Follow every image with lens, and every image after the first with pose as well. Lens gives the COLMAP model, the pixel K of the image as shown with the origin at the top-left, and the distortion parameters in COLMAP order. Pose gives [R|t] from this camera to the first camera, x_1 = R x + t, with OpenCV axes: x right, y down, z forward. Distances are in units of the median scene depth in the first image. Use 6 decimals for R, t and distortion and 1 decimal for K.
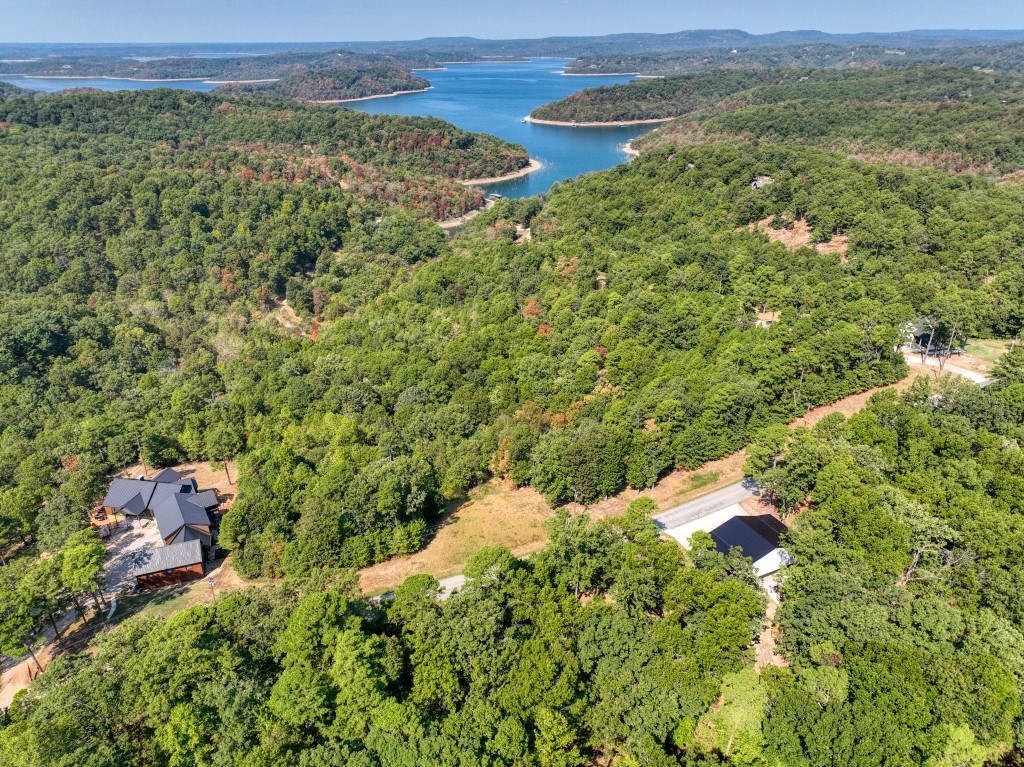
lens RADIAL K [[724.5, 0, 513.8], [0, 724.5, 383.7], [0, 0, 1]] dist [0.007596, 0.005357]
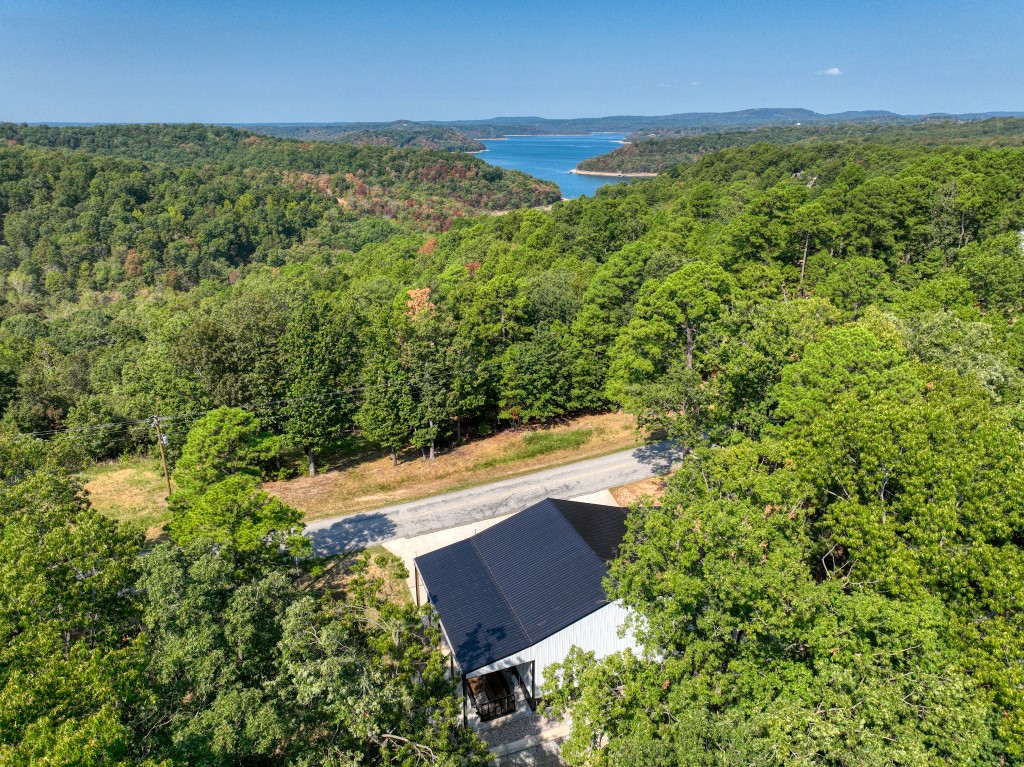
lens RADIAL K [[724.5, 0, 513.8], [0, 724.5, 383.7], [0, 0, 1]] dist [0.007596, 0.005357]
pose [[0.995996, 0.035278, -0.082141, 0.049810], [-0.043165, 0.994414, -0.096318, 0.025560], [0.078284, 0.099478, 0.991955, 0.103137]]
